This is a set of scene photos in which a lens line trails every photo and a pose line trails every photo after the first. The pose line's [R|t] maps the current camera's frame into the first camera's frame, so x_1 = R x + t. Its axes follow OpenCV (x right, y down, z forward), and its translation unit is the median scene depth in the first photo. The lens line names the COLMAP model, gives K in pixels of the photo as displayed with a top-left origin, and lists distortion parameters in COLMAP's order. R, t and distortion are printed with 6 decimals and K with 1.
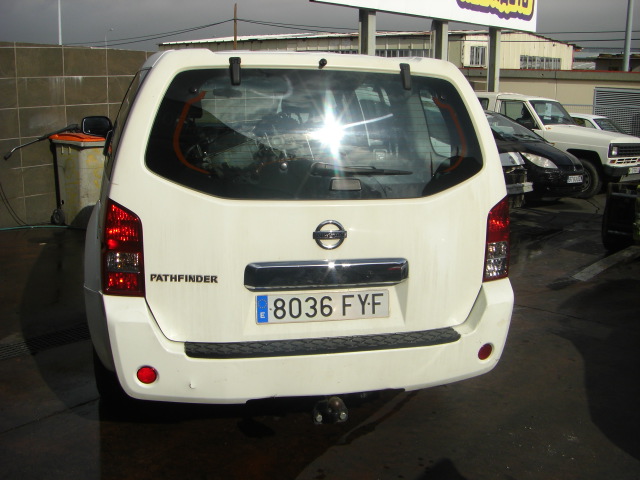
lens RADIAL K [[735.0, 0, 320.0], [0, 735.0, 240.0], [0, 0, 1]] dist [-0.201804, 0.157424]
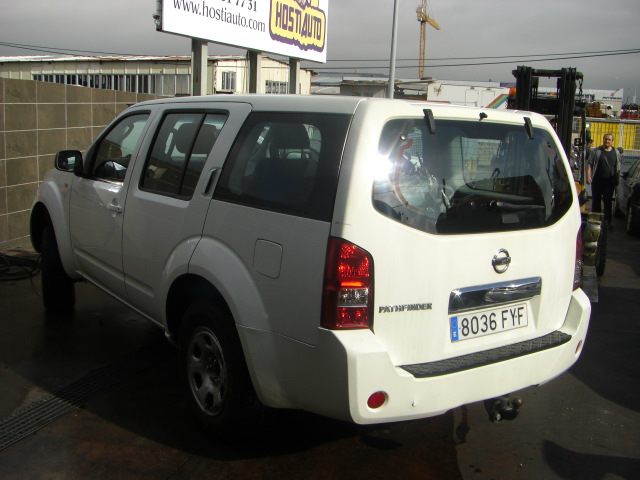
lens RADIAL K [[735.0, 0, 320.0], [0, 735.0, 240.0], [0, 0, 1]] dist [-0.201804, 0.157424]
pose [[0.927964, -0.045563, 0.369874, -0.664934], [0.056767, 0.998198, -0.019456, -0.033395], [-0.368321, 0.039051, 0.928878, 0.012408]]
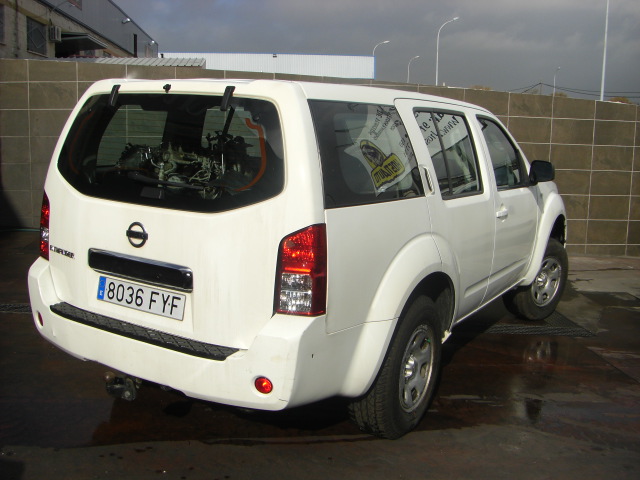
lens RADIAL K [[735.0, 0, 320.0], [0, 735.0, 240.0], [0, 0, 1]] dist [-0.201804, 0.157424]
pose [[0.696115, 0.127846, -0.706455, 0.979169], [-0.175047, 0.984544, 0.005686, -0.053231], [0.696263, 0.119704, 0.707735, 0.376853]]
